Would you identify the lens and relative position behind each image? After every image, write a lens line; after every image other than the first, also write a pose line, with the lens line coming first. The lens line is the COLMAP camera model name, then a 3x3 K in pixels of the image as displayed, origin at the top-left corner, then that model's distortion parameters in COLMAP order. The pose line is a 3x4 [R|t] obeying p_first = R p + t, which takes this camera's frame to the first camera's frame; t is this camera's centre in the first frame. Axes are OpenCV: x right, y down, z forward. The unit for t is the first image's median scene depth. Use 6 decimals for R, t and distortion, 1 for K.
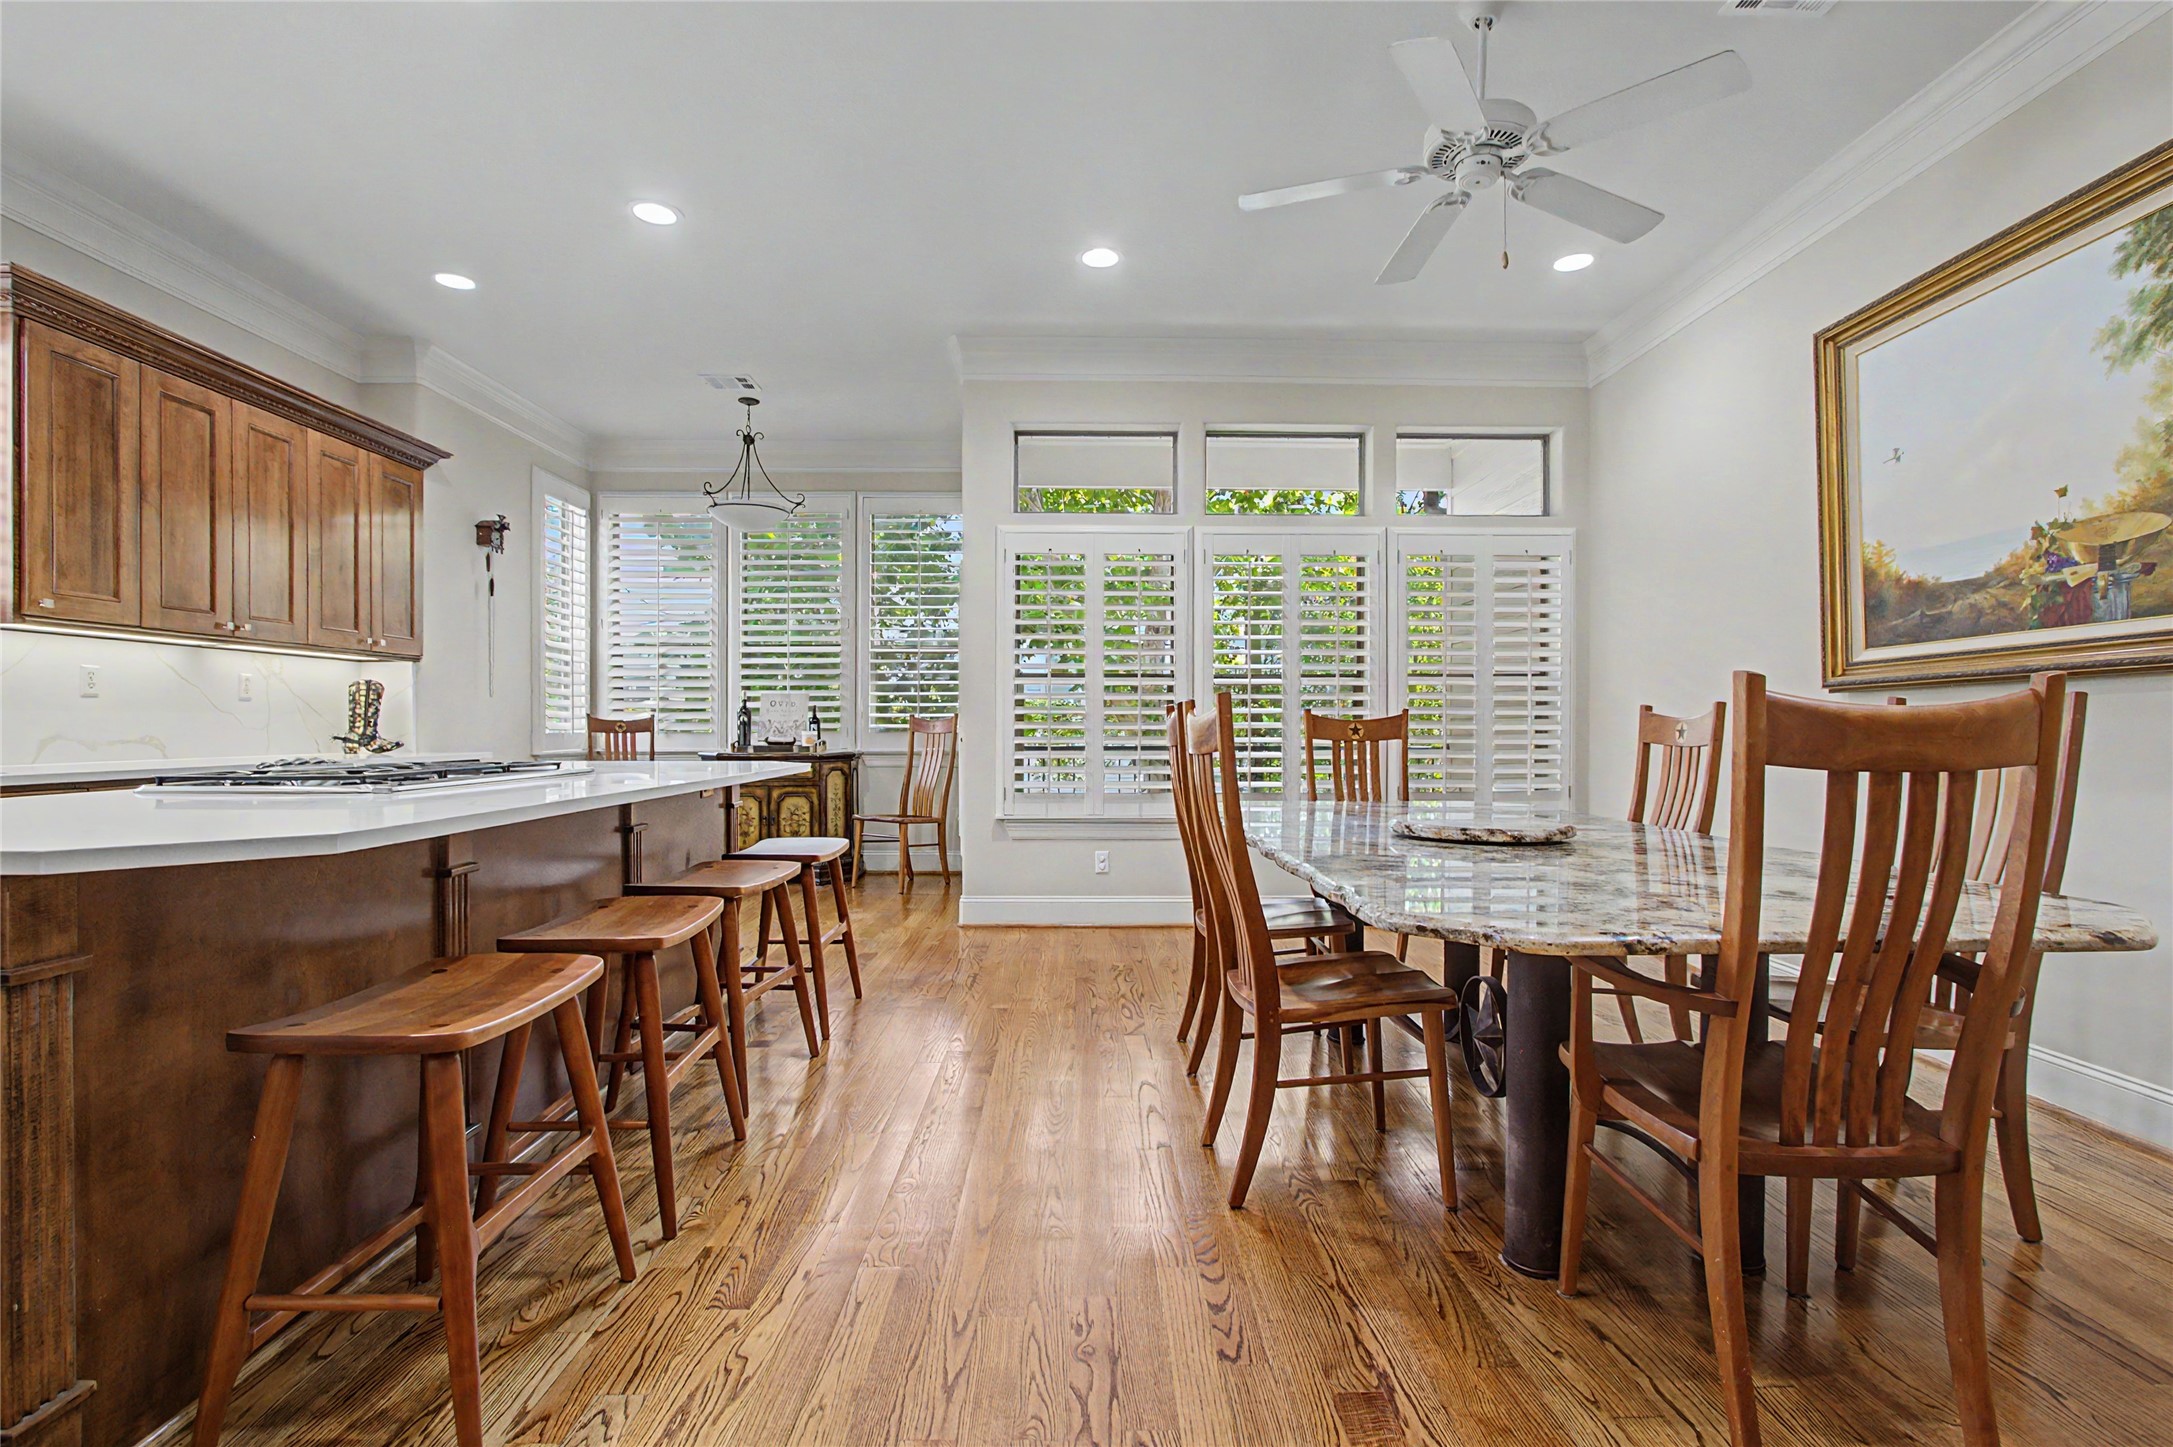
lens RADIAL K [[997.4, 0, 1088.7], [0, 997.4, 737.5], [0, 0, 1]] dist [-0.018250, 0.003314]
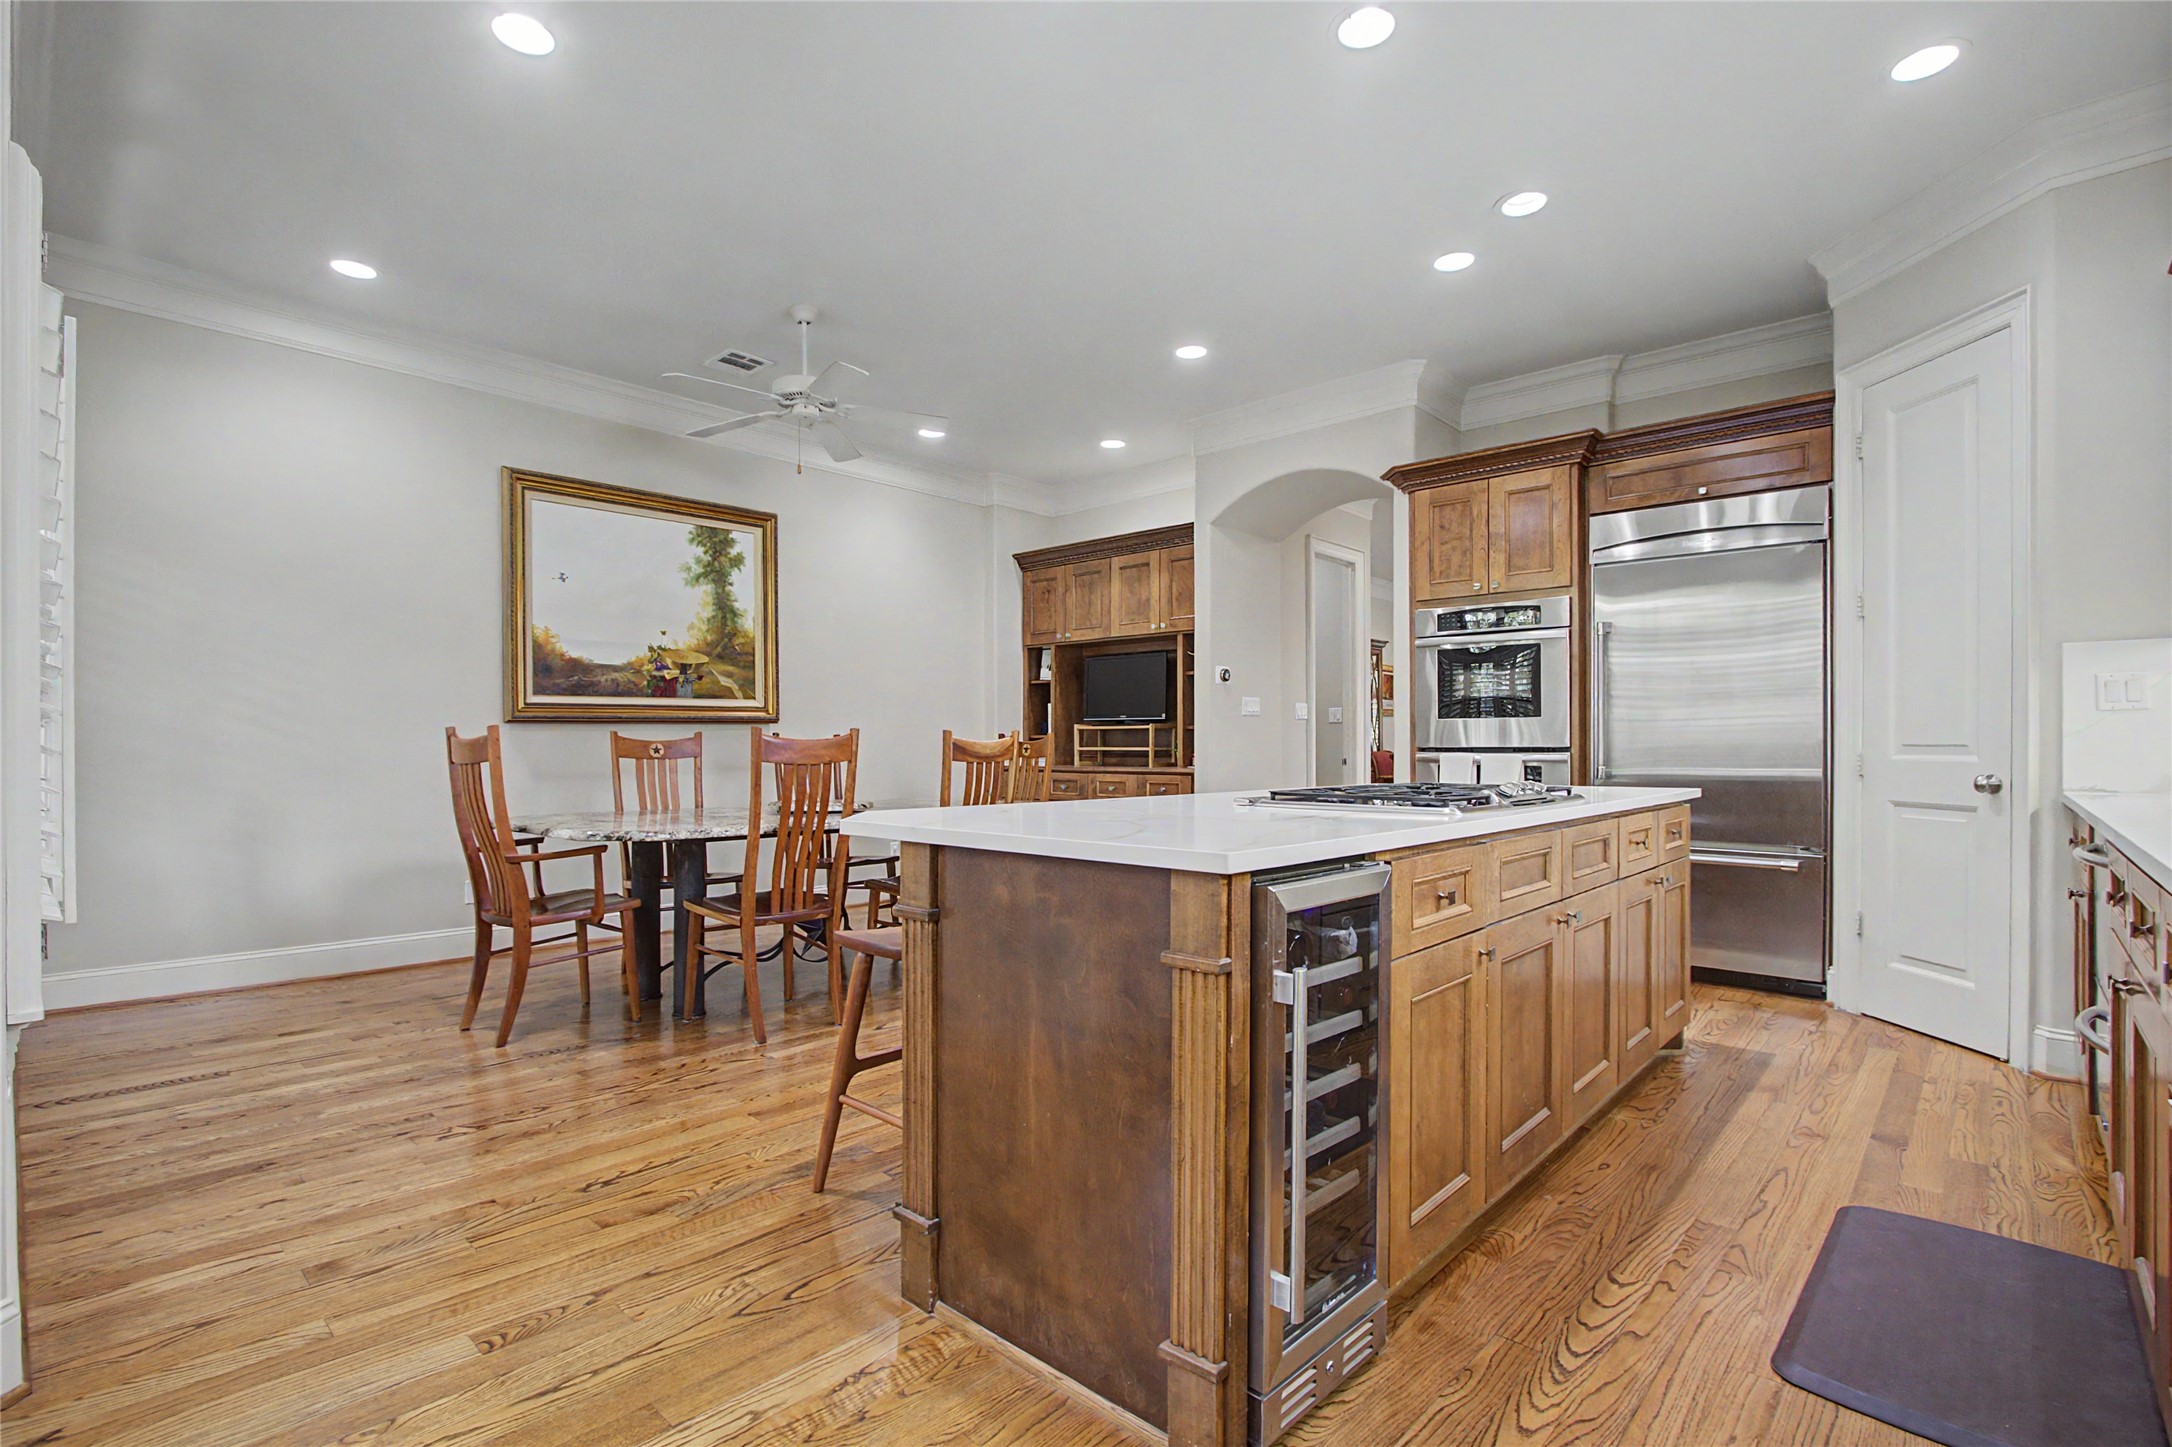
lens RADIAL K [[996.9, 0, 1080.3], [0, 996.9, 736.8], [0, 0, 1]] dist [-0.018250, 0.003314]
pose [[-0.709406, 0.005029, 0.704782, -1.024668], [0.004391, 0.999987, -0.002715, -0.020202], [-0.704786, 0.001169, -0.709419, 1.730904]]
